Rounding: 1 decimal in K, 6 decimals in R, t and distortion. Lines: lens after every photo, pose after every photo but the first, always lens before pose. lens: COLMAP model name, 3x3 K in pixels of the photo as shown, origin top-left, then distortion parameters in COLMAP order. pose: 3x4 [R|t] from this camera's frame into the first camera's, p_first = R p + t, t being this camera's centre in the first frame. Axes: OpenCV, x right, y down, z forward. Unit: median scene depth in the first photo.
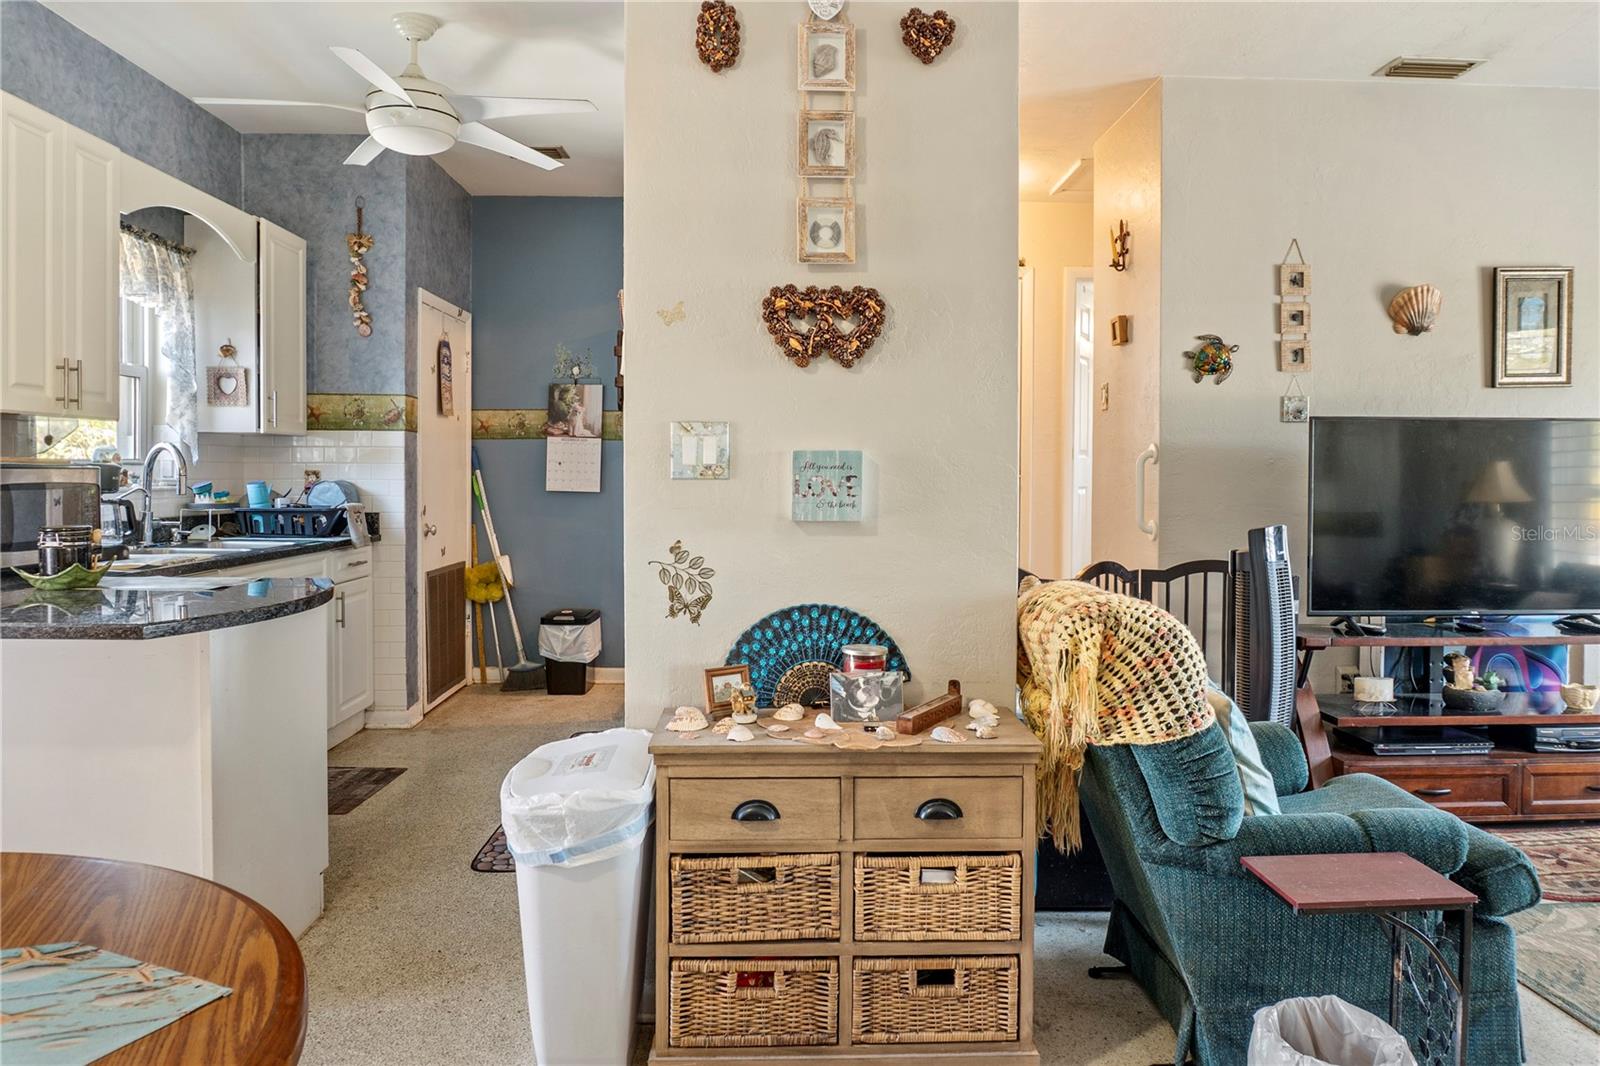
lens RADIAL K [[1080.2, 0, 808.0], [0, 1080.2, 498.7], [0, 0, 1]] dist [-0.027481, 0.000035]
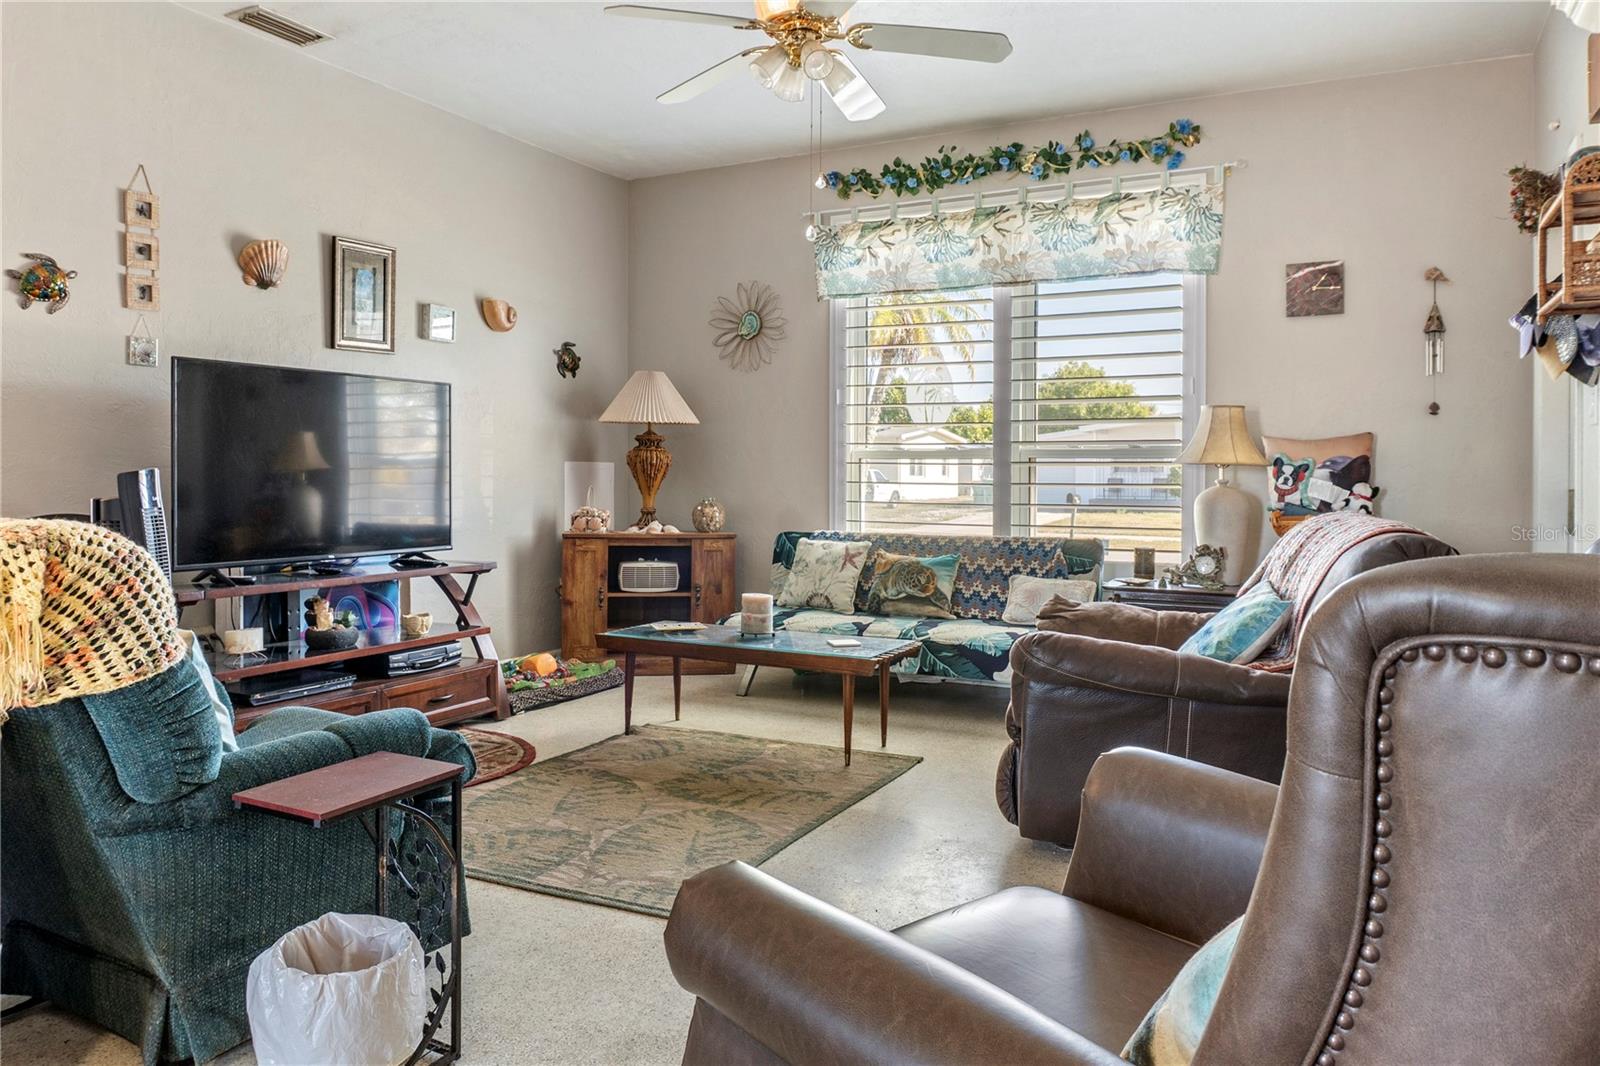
lens RADIAL K [[1084.1, 0, 806.6], [0, 1084.1, 486.4], [0, 0, 1]] dist [-0.023079, -0.005671]
pose [[0.491445, -0.011340, 0.870835, -0.077288], [0.015908, 0.999865, 0.004043, 0.043937], [-0.870763, 0.011867, 0.491559, 0.074325]]
